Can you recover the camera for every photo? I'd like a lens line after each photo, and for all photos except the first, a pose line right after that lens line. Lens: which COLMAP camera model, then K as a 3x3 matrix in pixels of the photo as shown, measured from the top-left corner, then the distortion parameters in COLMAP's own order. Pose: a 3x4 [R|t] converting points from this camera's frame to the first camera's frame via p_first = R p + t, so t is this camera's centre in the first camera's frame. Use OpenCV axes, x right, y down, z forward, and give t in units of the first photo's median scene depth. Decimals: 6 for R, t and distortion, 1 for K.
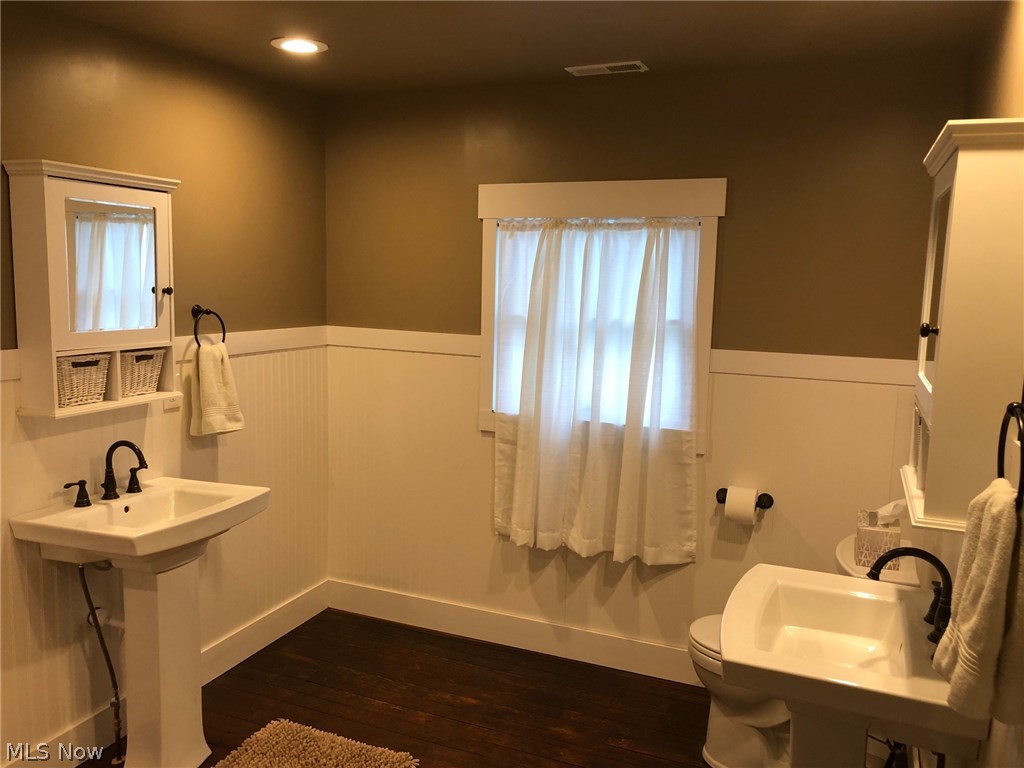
lens RADIAL K [[837.3, 0, 508.0], [0, 837.3, 389.5], [0, 0, 1]] dist [0.046529, -0.039670]
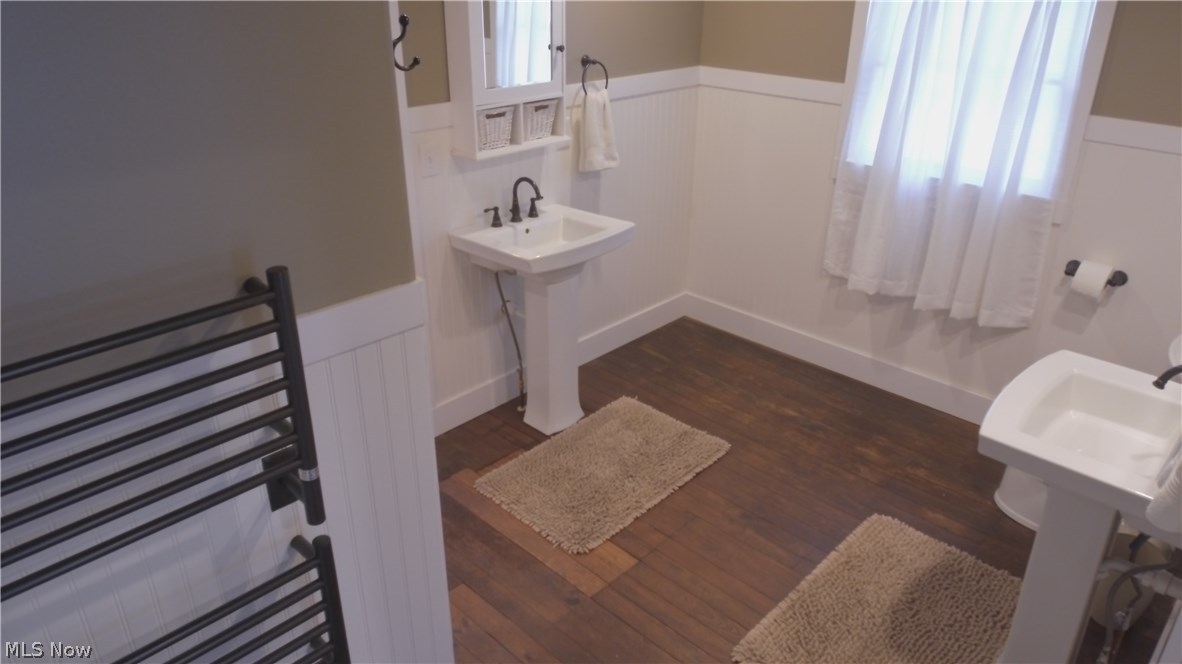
lens RADIAL K [[814.0, 0, 579.4], [0, 814.0, 335.5], [0, 0, 1]] dist [0.050083, -0.039443]
pose [[0.925776, 0.141699, -0.350514, 0.071455], [-0.029233, 0.951161, 0.307307, -0.081436], [0.376941, -0.274250, 0.884705, -0.100673]]
